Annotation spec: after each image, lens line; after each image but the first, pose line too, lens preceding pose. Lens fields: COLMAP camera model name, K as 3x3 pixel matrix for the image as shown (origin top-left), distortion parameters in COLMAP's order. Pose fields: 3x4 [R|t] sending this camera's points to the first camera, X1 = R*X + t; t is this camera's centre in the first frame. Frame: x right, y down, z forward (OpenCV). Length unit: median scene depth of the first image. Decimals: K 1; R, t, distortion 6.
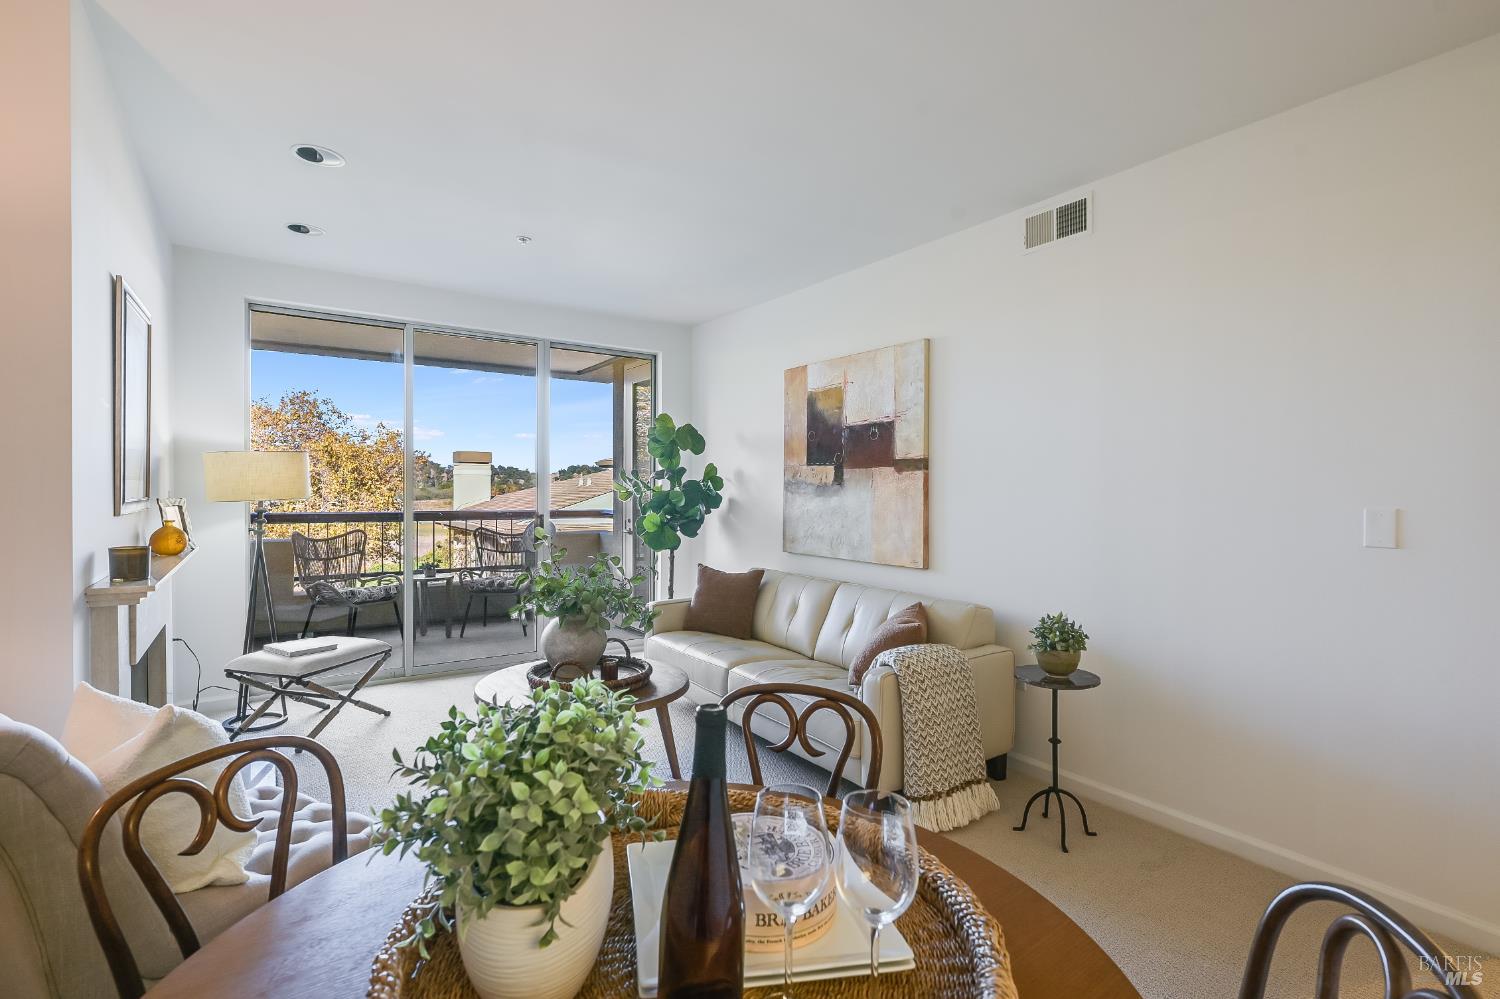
lens RADIAL K [[703.3, 0, 750.0], [0, 703.3, 499.5], [0, 0, 1]] dist [-0.004077, 0.000235]
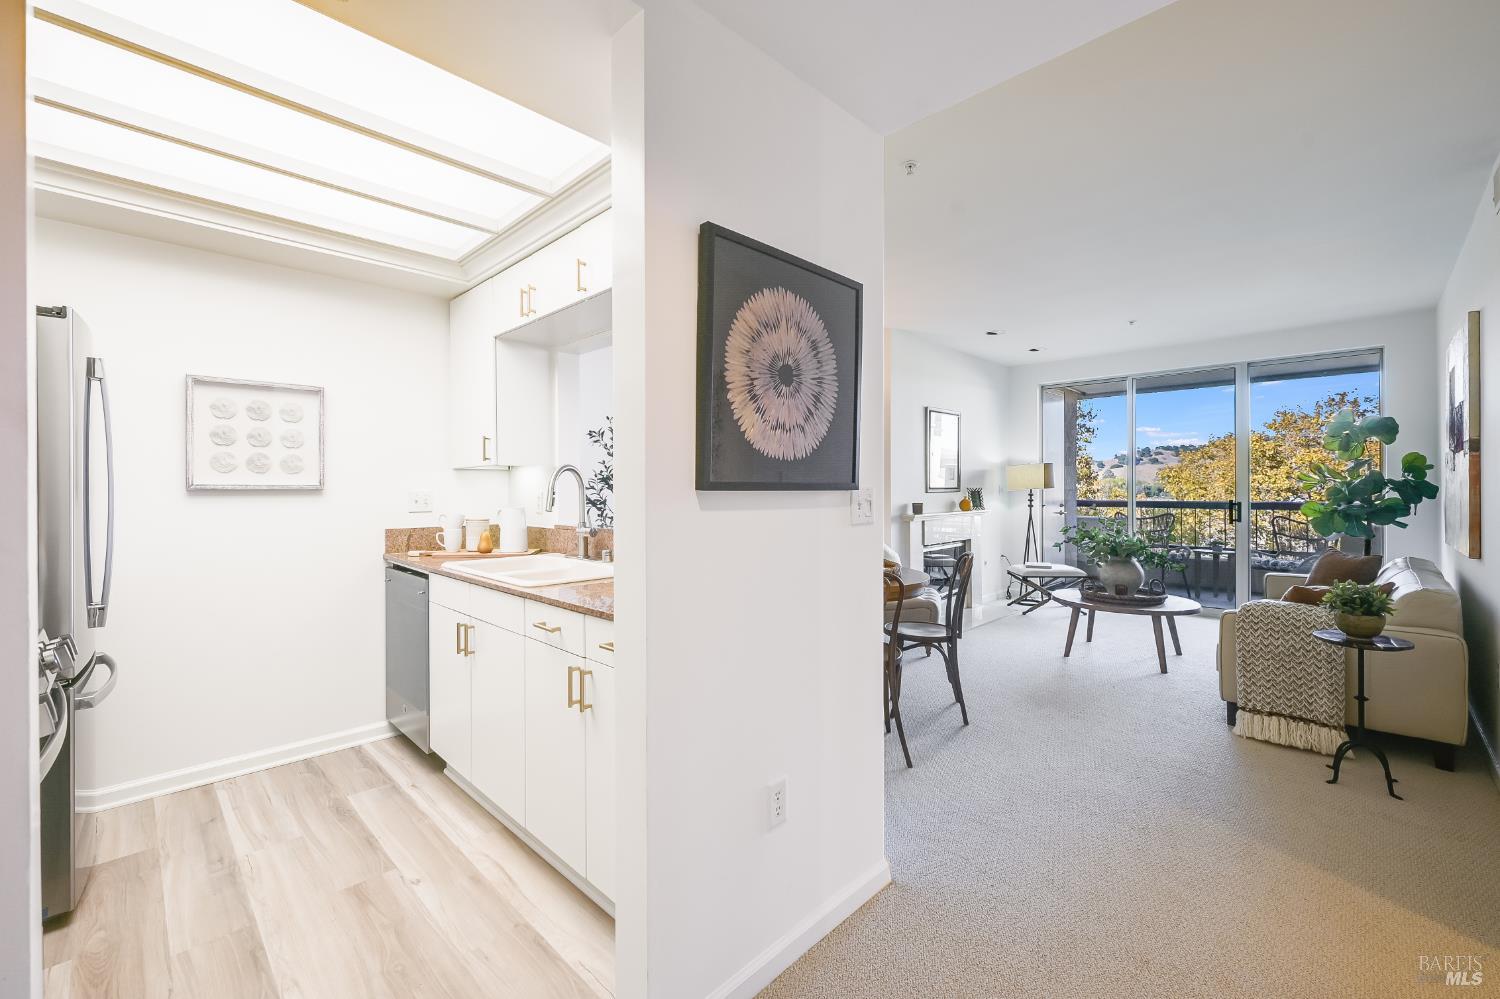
lens RADIAL K [[620.8, 0, 750.2], [0, 620.8, 490.0], [0, 0, 1]] dist [-0.000133, -0.000021]
pose [[0.184175, -0.005378, -0.982879, 0.706245], [-0.009628, 0.999927, -0.007276, 0.018701], [0.982846, 0.010803, 0.184110, -0.073593]]
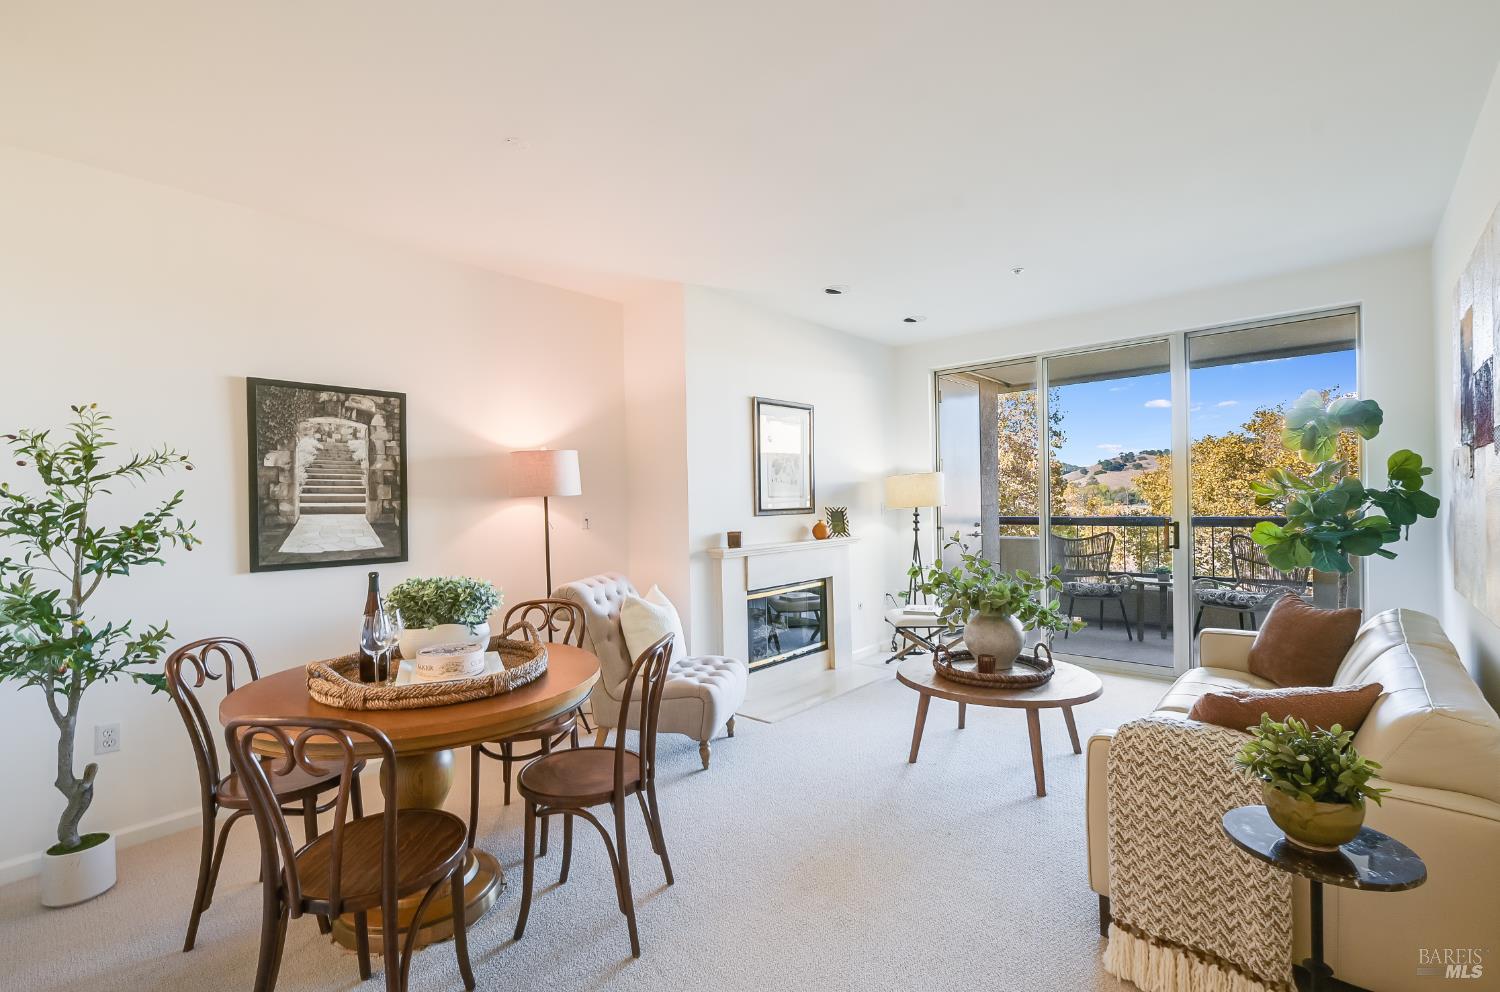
lens RADIAL K [[661.7, 0, 748.8], [0, 661.7, 506.6], [0, 0, 1]] dist [-0.001425, 0.000180]
pose [[0.227186, -0.004078, -0.973843, 0.473922], [0.007637, 0.999968, -0.002405, -0.000408], [0.973821, -0.006891, 0.227210, 0.278440]]
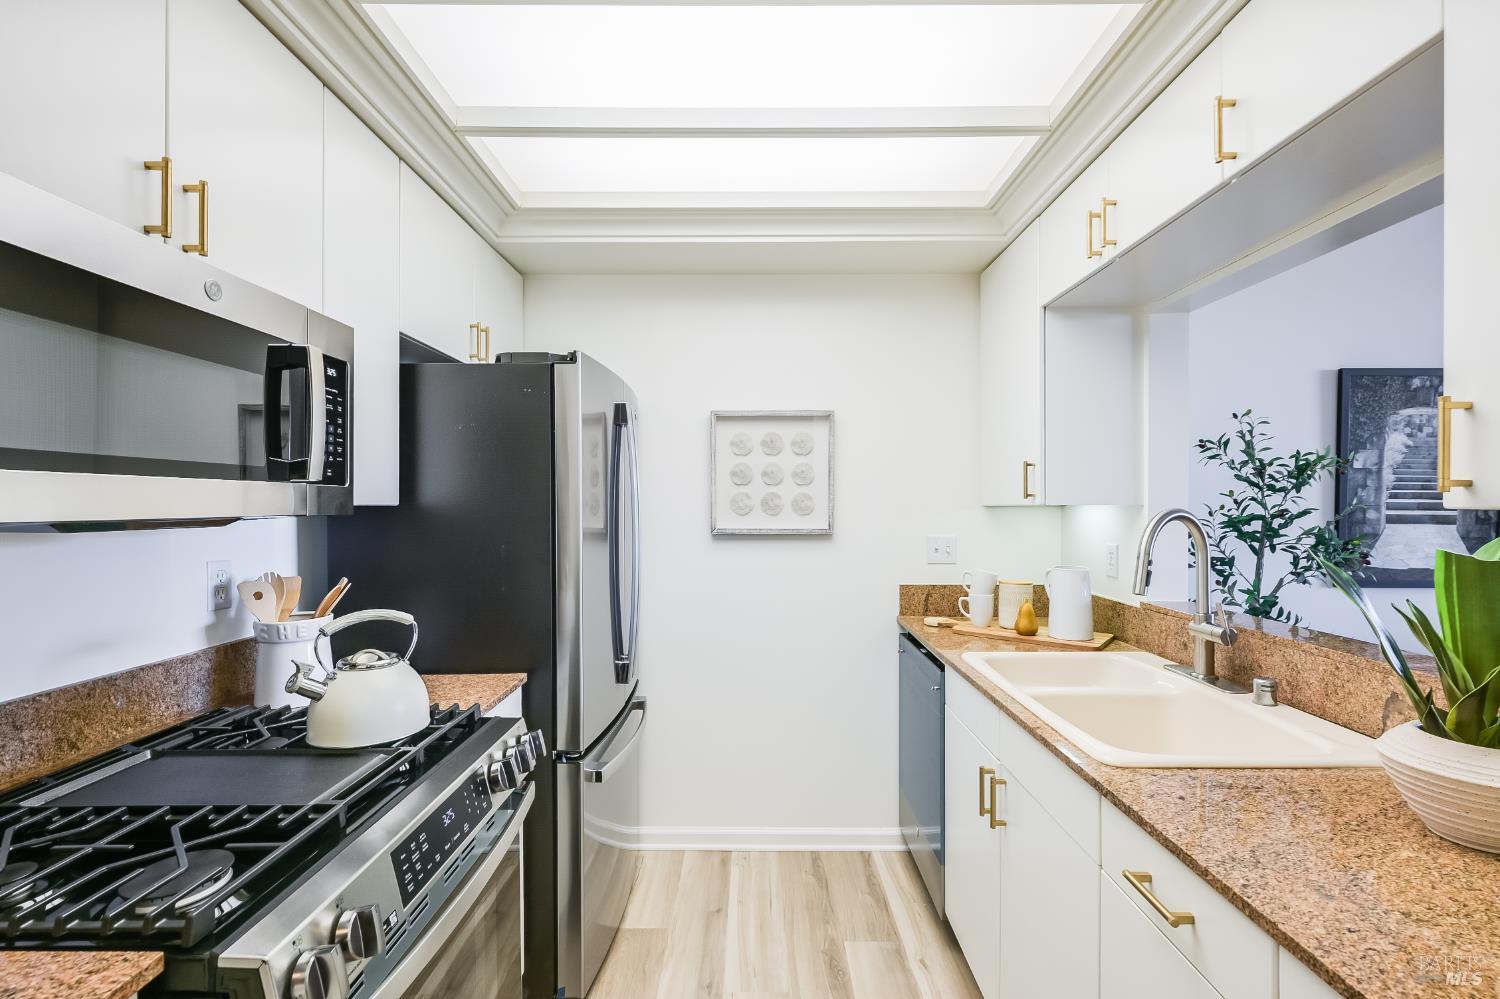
lens RADIAL K [[672.7, 0, 749.1], [0, 672.7, 510.8], [0, 0, 1]] dist [-0.000978, 0.000128]
pose [[-0.574780, 0.003459, -0.818301, 0.511339], [-0.014058, 0.999802, 0.014101, -0.008684], [0.818187, 0.019609, -0.574617, -0.115947]]
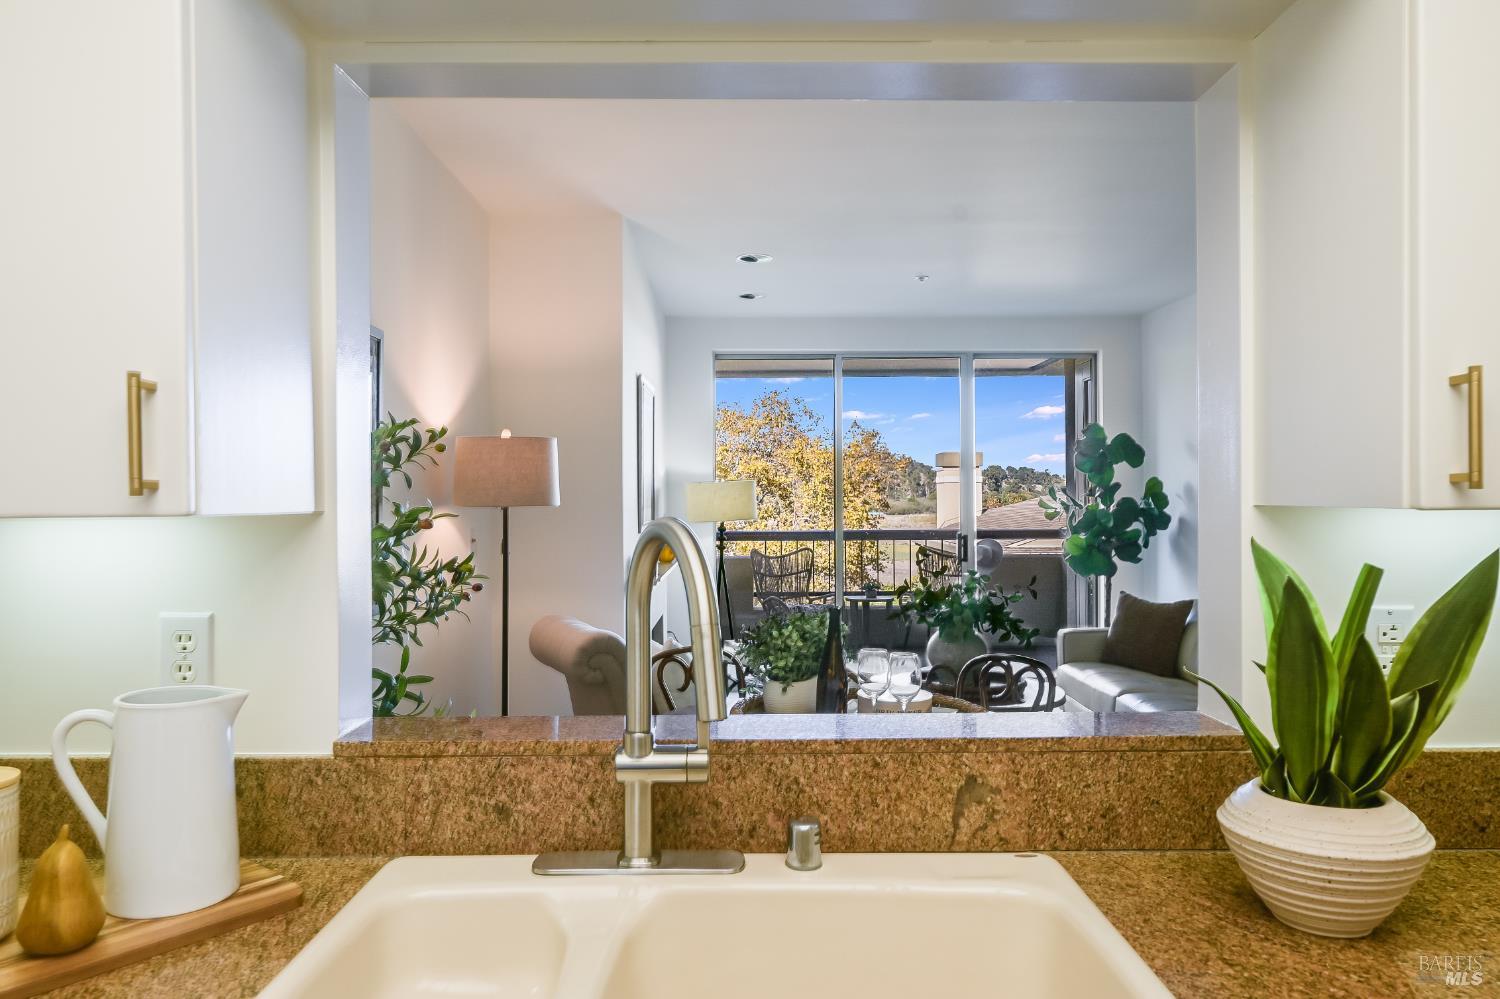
lens RADIAL K [[999.7, 0, 750.0], [0, 999.7, 499.5], [0, 0, 1]] dist [-0.001128, -0.000268]
pose [[0.827477, -0.010878, -0.561395, 0.250533], [0.003340, 0.999890, -0.014452, -0.009100], [0.561490, 0.010084, 0.827422, -0.323111]]
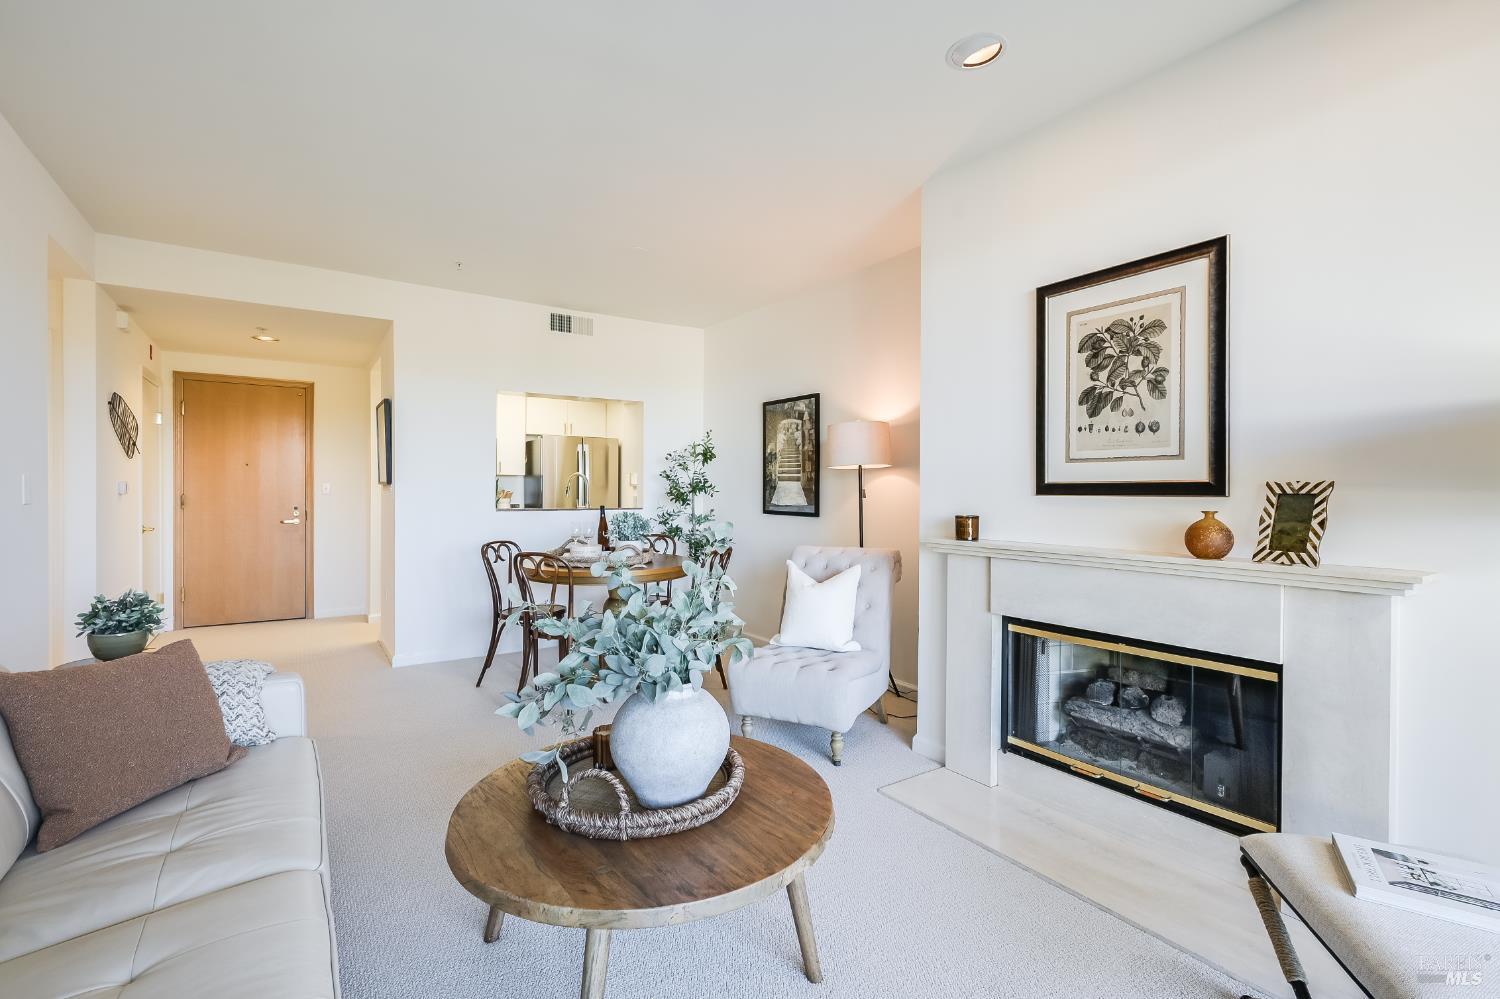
lens RADIAL K [[672.7, 0, 749.1], [0, 672.7, 510.8], [0, 0, 1]] dist [-0.000978, 0.000128]
pose [[-0.999807, -0.012508, 0.015151, -0.227405], [-0.011818, 0.998925, 0.044820, 0.002333], [-0.015695, 0.044632, -0.998880, 1.079271]]
